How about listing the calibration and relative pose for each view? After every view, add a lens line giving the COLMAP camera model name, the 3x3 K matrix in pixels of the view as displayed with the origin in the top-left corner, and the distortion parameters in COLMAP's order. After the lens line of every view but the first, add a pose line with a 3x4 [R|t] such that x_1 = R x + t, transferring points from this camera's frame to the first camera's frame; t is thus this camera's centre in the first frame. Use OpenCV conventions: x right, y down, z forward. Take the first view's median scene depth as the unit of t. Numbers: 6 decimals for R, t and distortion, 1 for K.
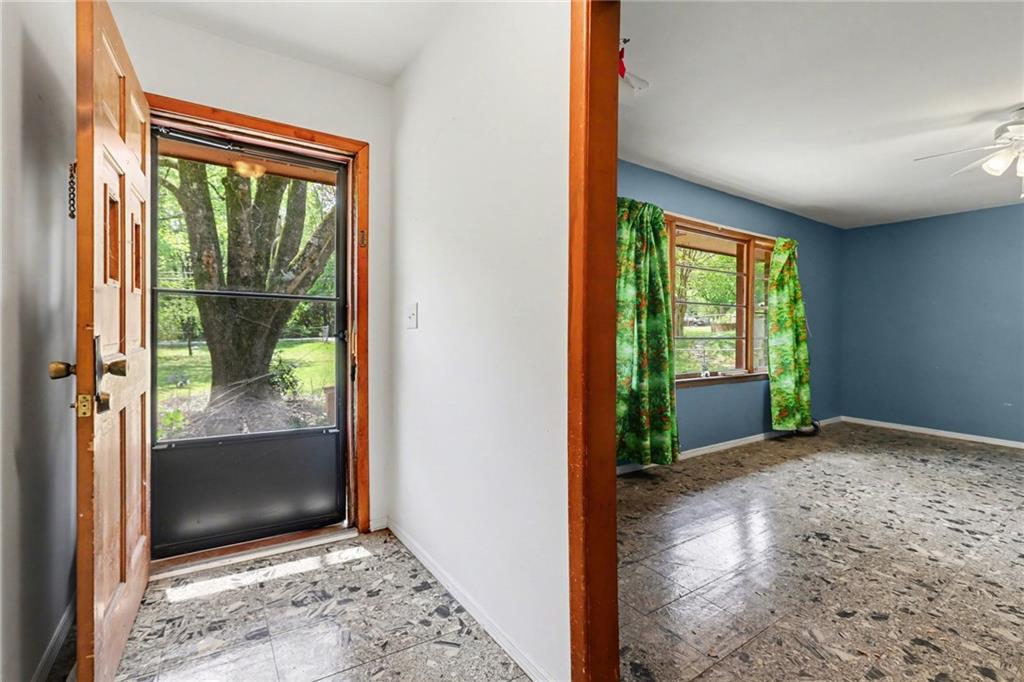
lens RADIAL K [[475.7, 0, 514.6], [0, 475.7, 330.6], [0, 0, 1]] dist [-0.000520, 0.000009]
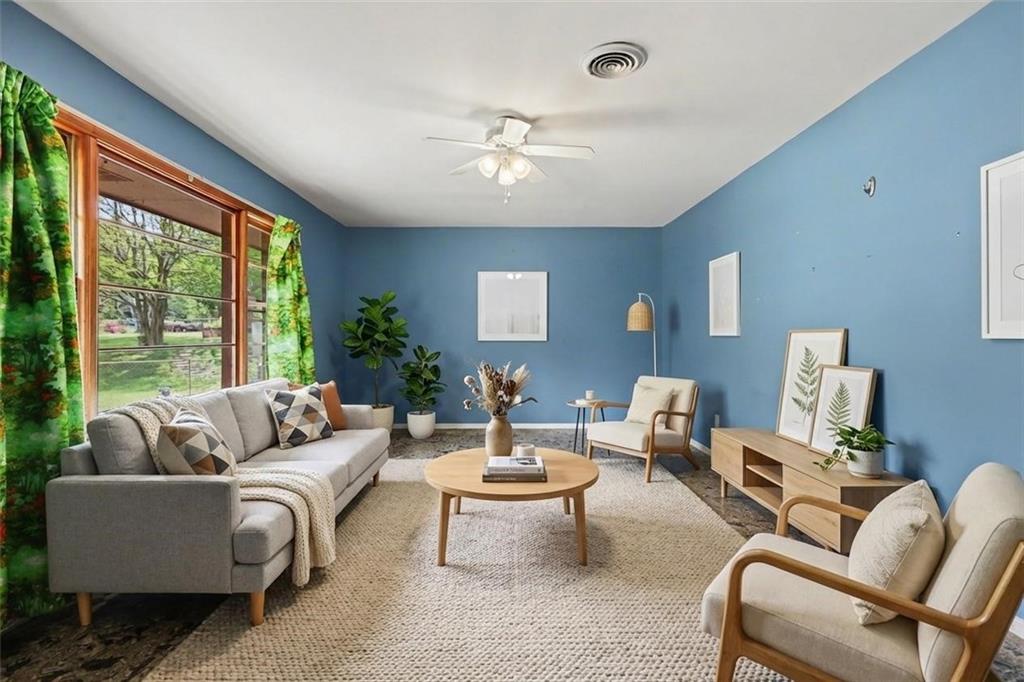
lens RADIAL K [[475.7, 0, 514.6], [0, 475.7, 330.6], [0, 0, 1]] dist [-0.000520, 0.000009]
pose [[0.567961, -0.006465, 0.823030, 0.175925], [0.015384, 0.999878, -0.002761, 0.003819], [-0.822912, 0.014230, 0.567991, 0.322091]]
